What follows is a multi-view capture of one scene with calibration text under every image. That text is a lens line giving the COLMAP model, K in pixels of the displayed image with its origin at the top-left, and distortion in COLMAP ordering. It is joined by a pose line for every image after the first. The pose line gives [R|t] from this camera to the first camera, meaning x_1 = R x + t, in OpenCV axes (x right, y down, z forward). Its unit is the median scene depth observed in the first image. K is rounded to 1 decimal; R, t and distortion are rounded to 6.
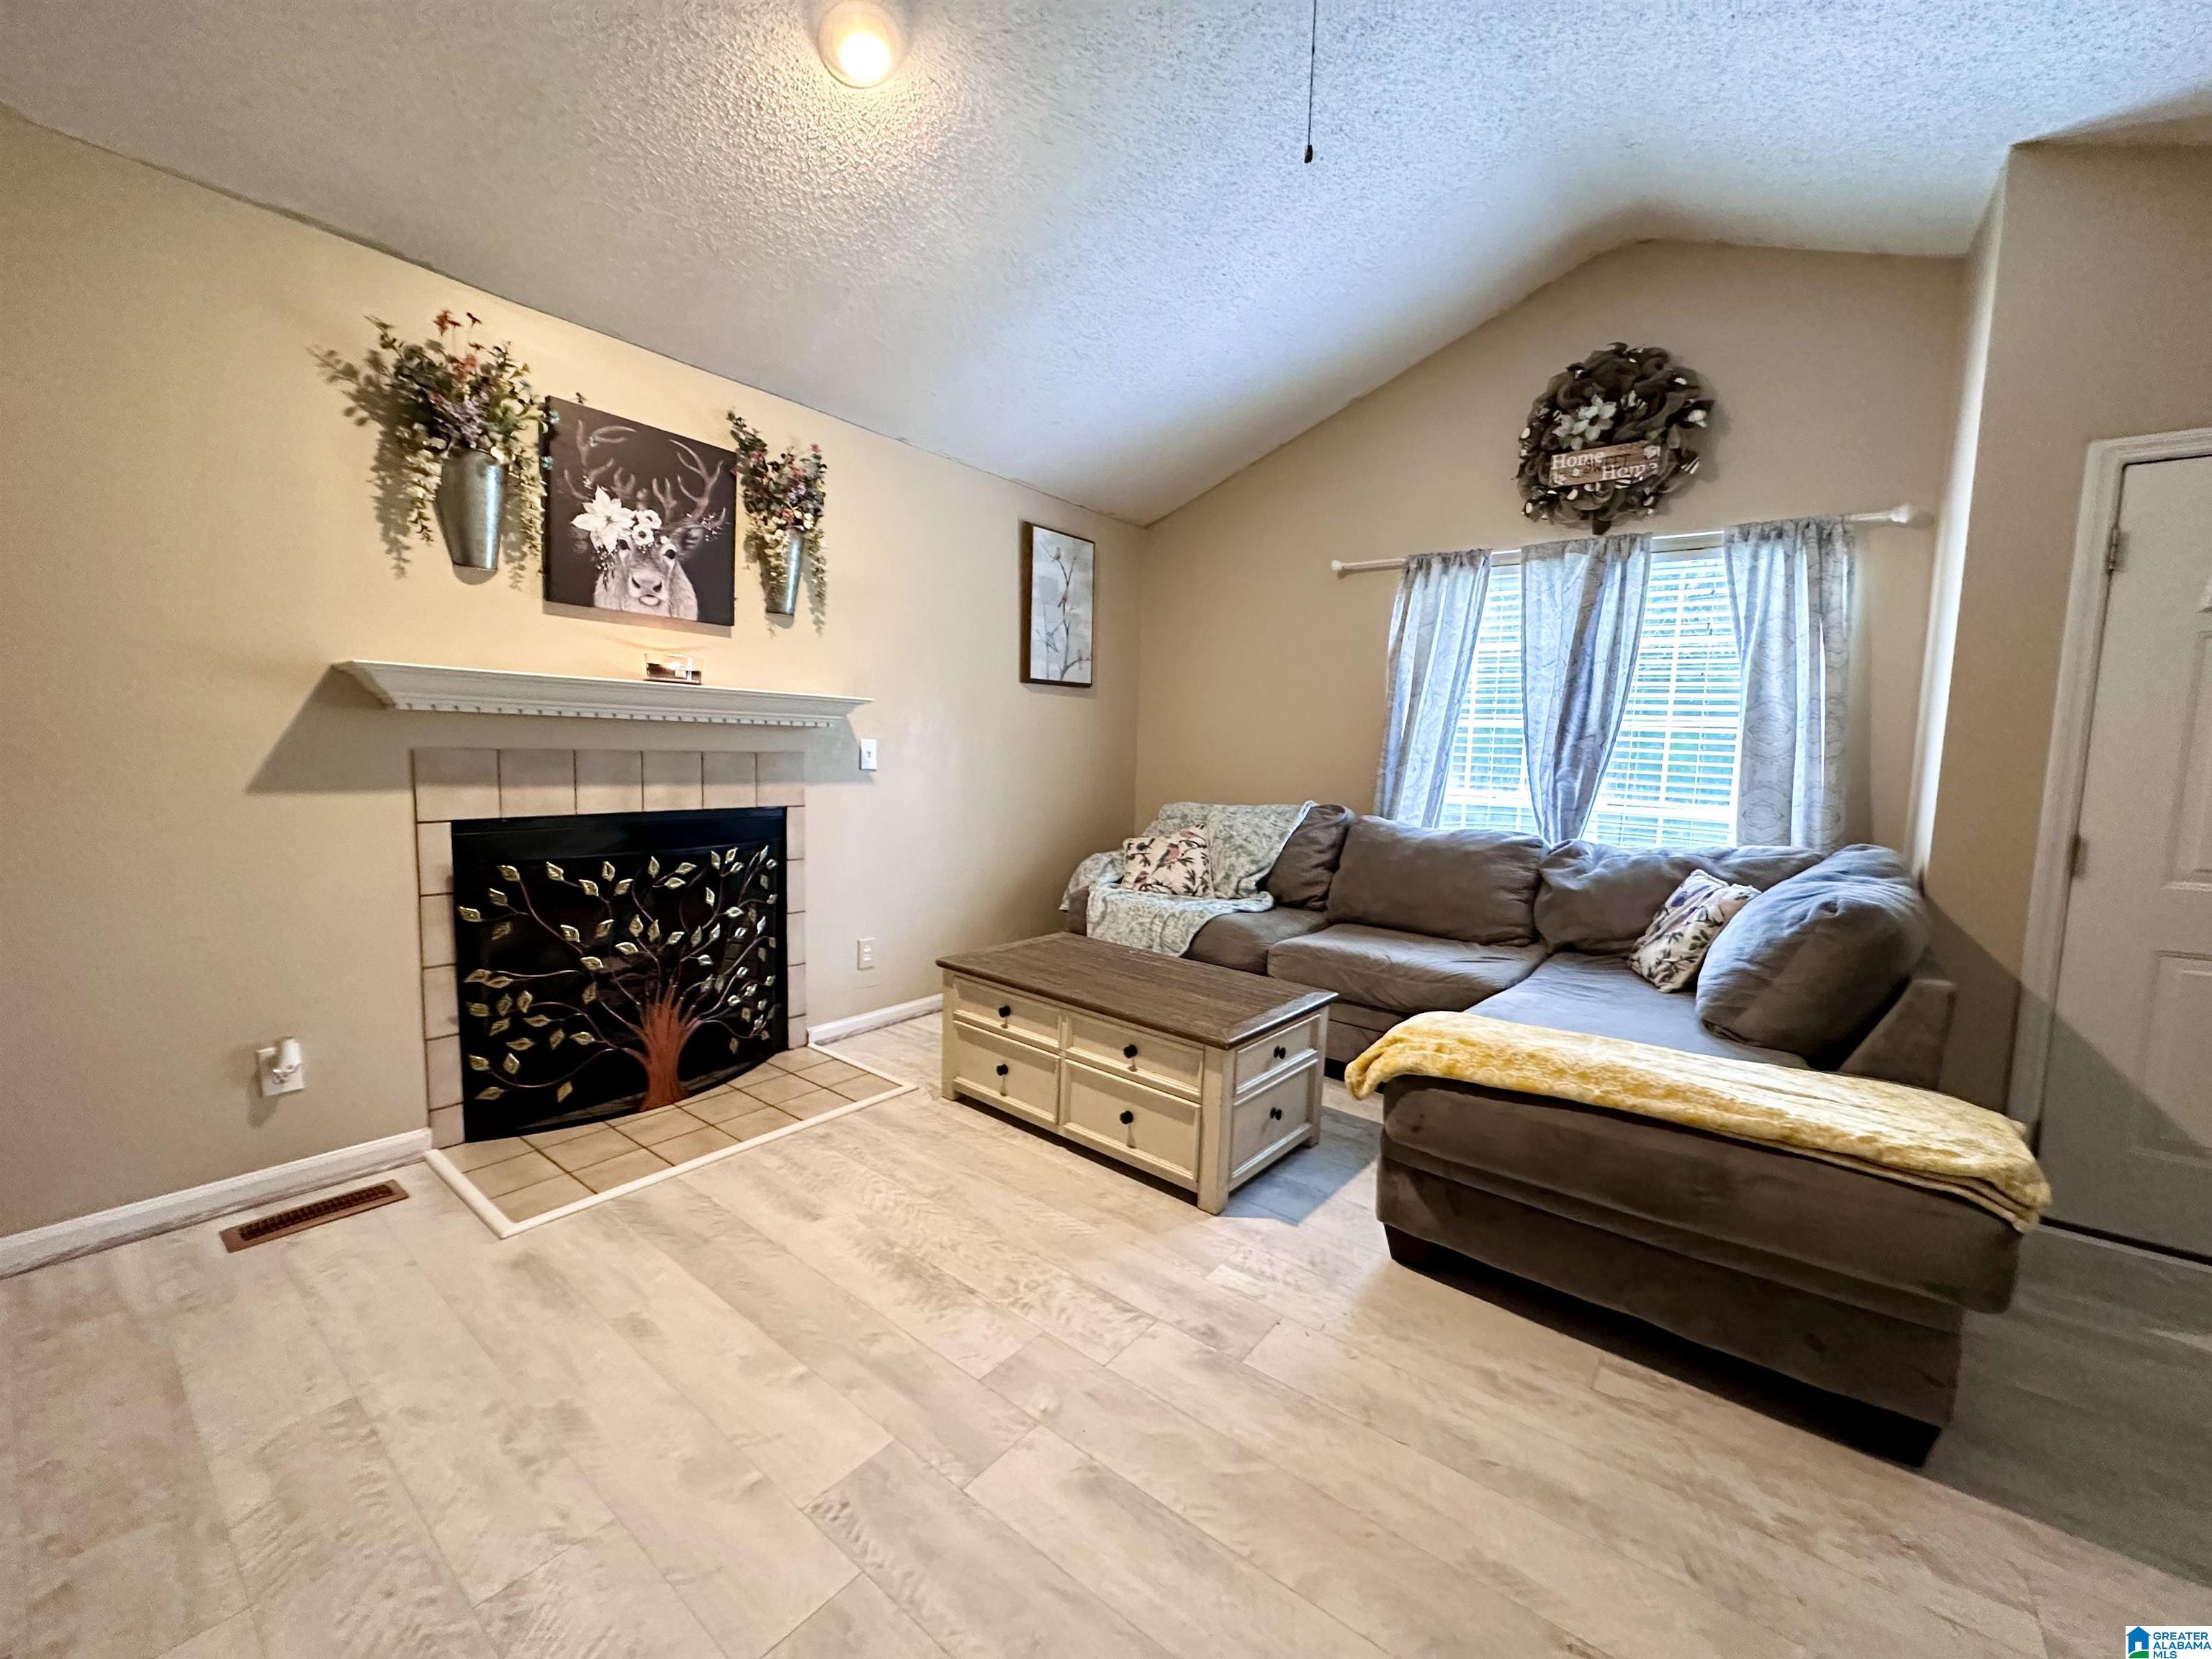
lens RADIAL K [[885.1, 0, 1099.2], [0, 885.1, 828.9], [0, 0, 1]] dist [0.002902, -0.000334]
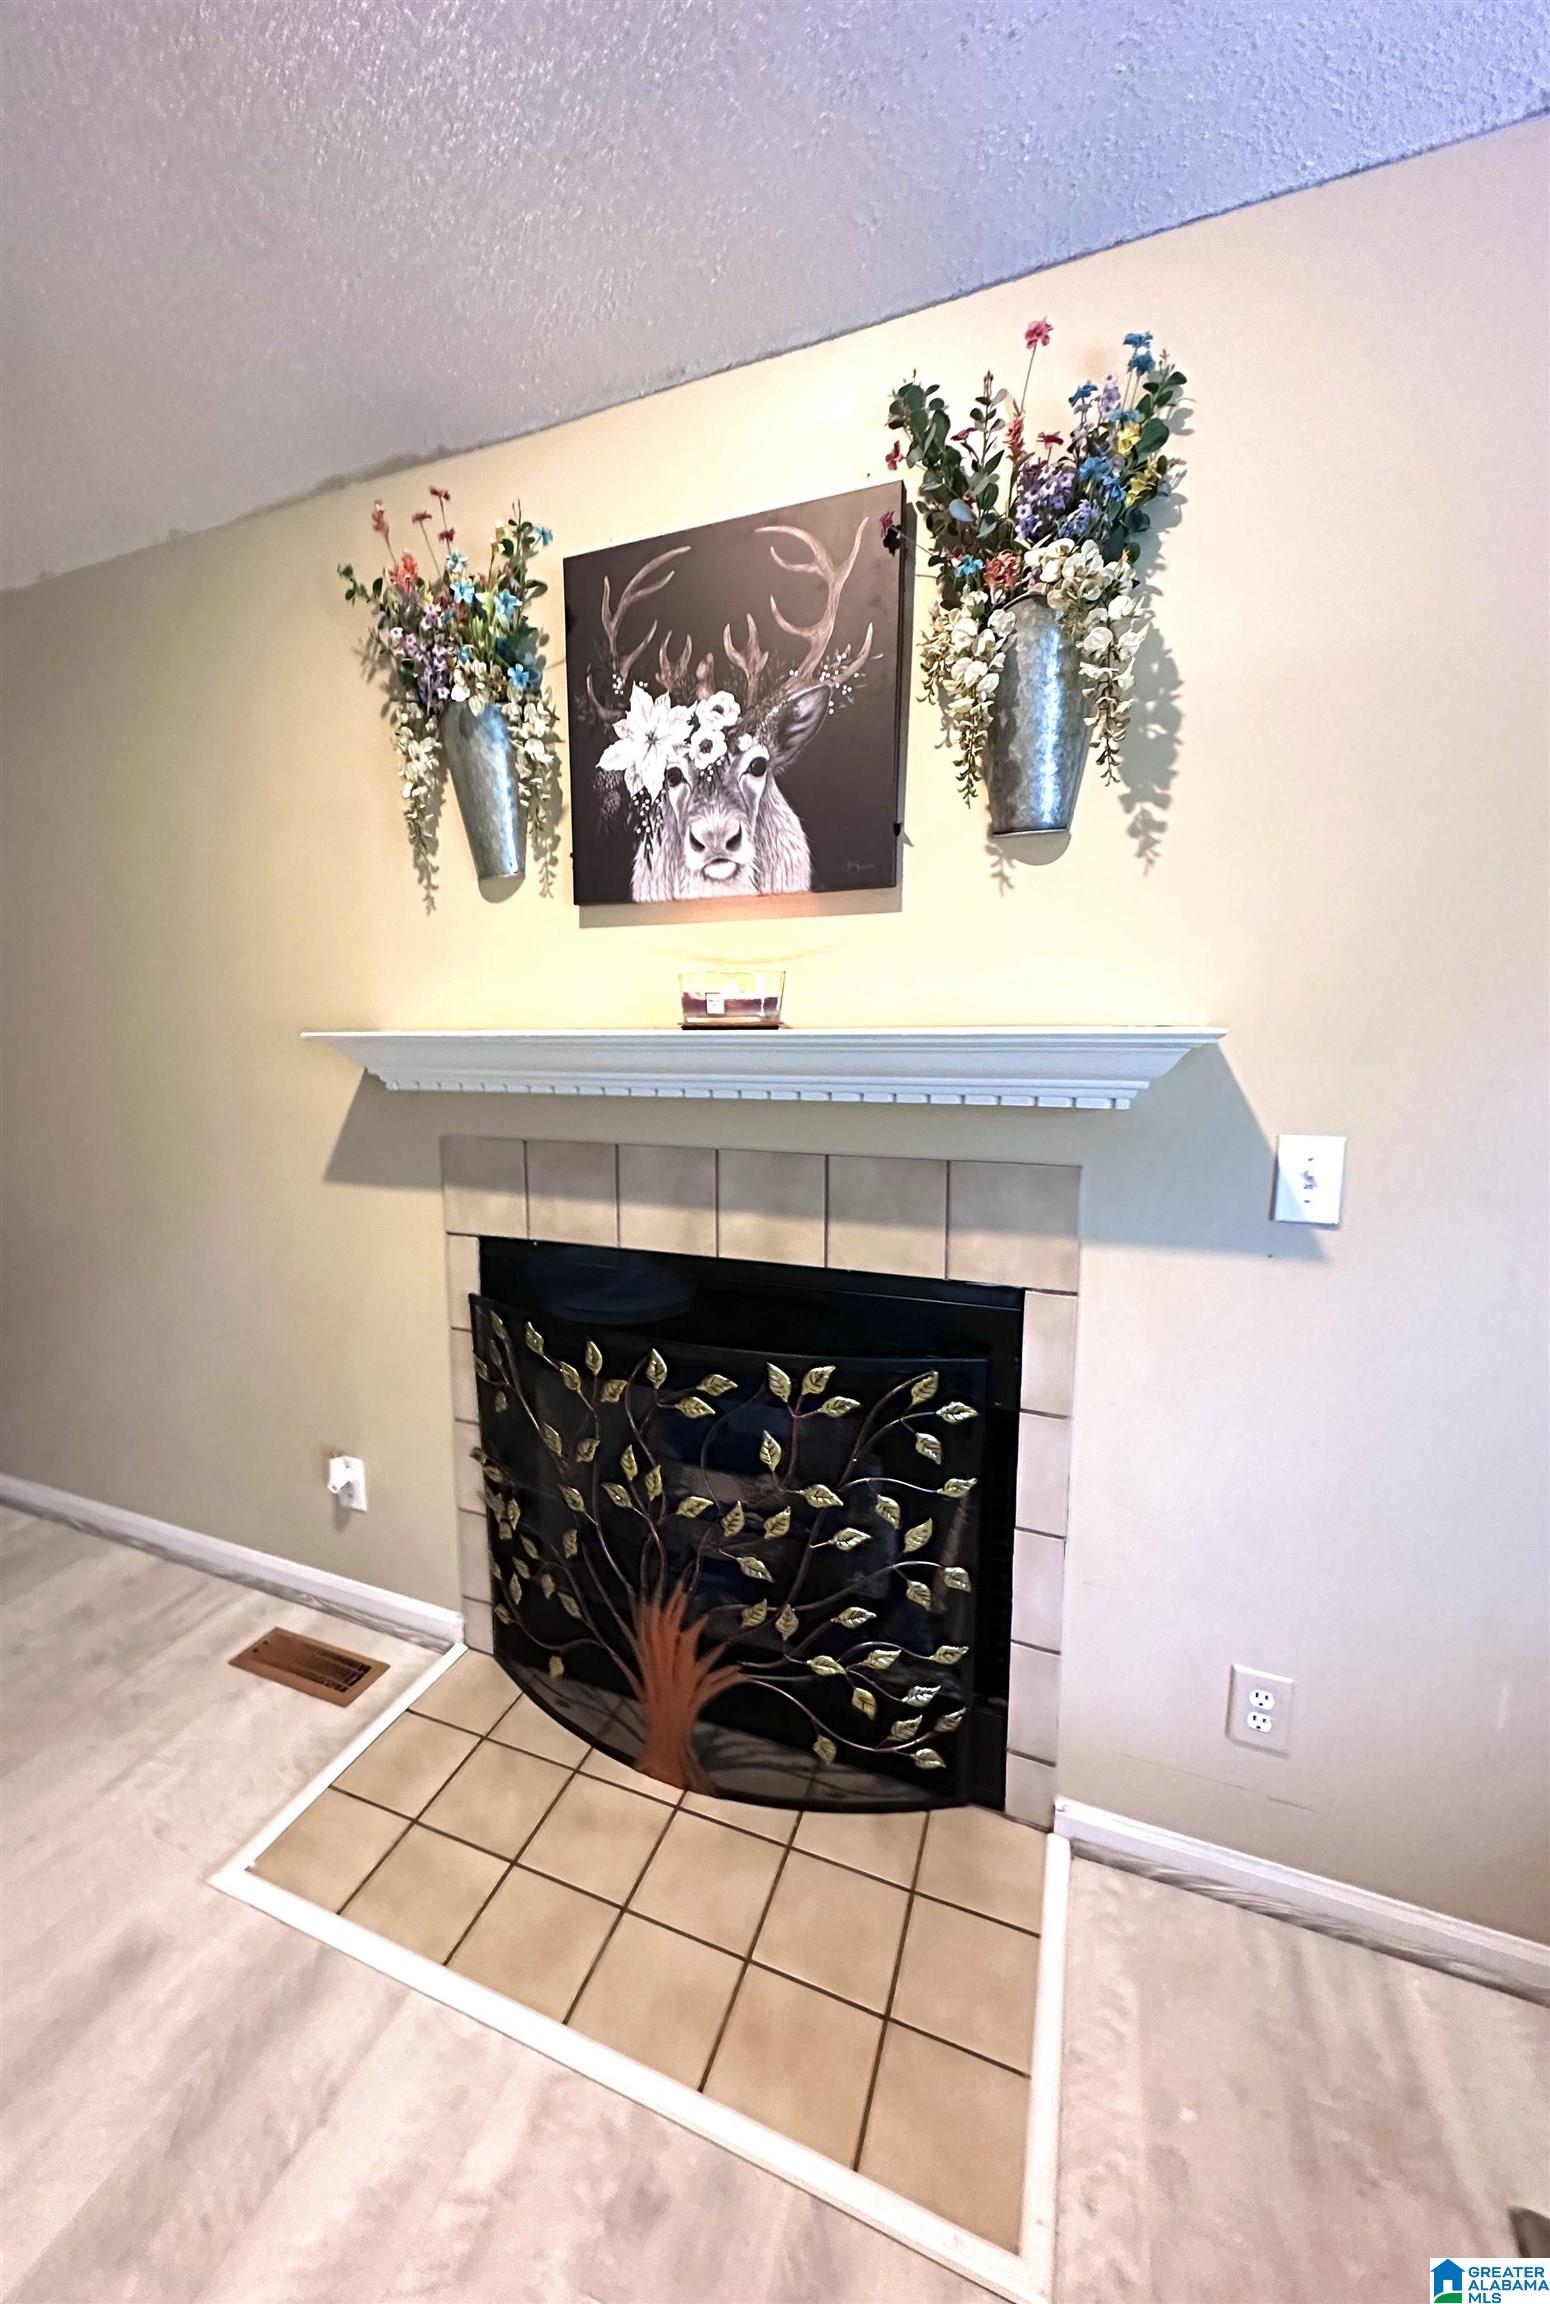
lens RADIAL K [[882.3, 0, 769.0], [0, 882.3, 1140.1], [0, 0, 1]] dist [-0.008005, -0.000033]
pose [[0.261106, 0.095492, -0.960575, 0.019149], [-0.076119, 0.994033, 0.078127, -0.140228], [0.962304, 0.052718, 0.266817, 0.889995]]
